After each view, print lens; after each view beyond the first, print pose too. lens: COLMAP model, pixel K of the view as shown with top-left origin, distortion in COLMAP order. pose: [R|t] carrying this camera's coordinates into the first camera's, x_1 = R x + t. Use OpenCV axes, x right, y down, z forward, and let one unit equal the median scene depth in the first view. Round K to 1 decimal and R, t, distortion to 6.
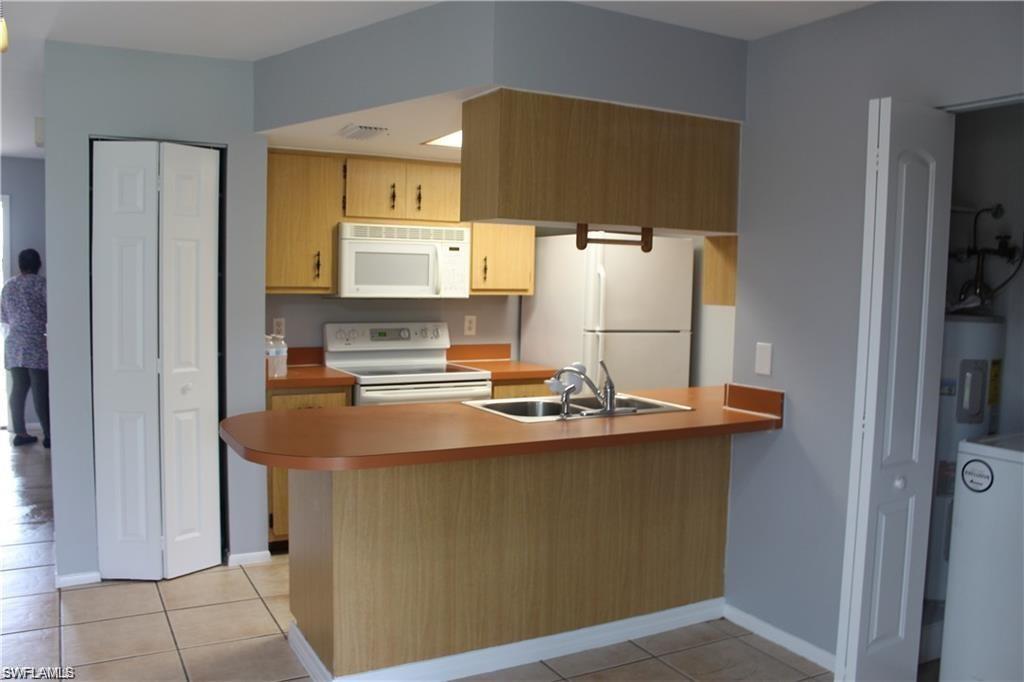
lens RADIAL K [[855.9, 0, 512.0], [0, 855.9, 341.0], [0, 0, 1]] dist [-0.163530, 0.131455]
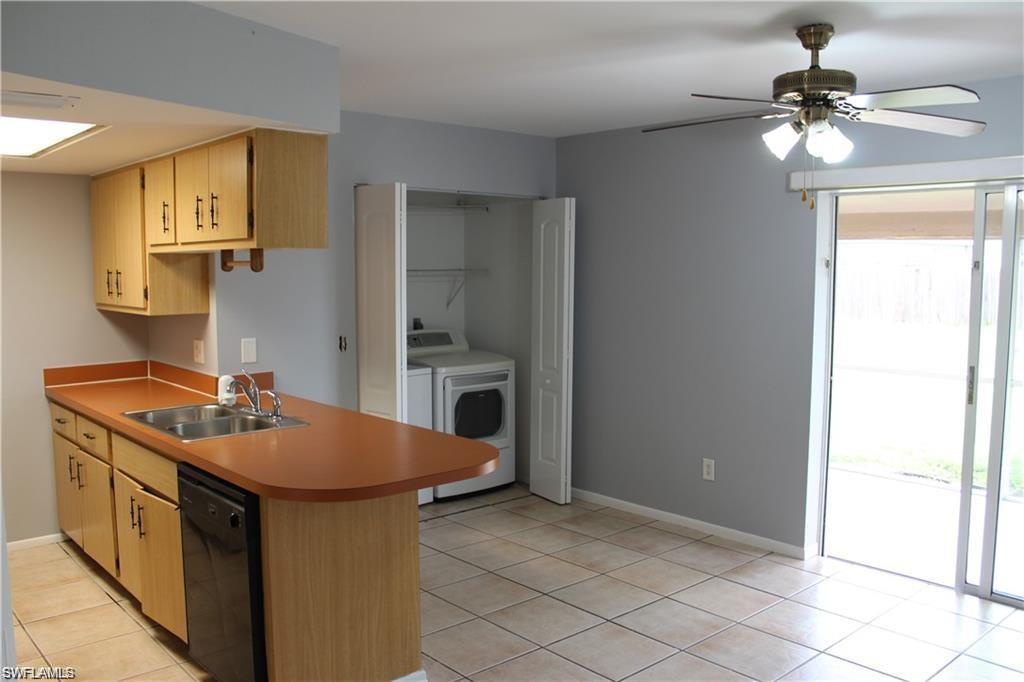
lens RADIAL K [[855.9, 0, 512.0], [0, 855.9, 341.0], [0, 0, 1]] dist [-0.163530, 0.131455]
pose [[-0.232835, -0.108970, 0.966392, -1.050482], [0.070765, 0.989170, 0.128588, -0.132047], [-0.969938, 0.098327, -0.222602, 0.904240]]
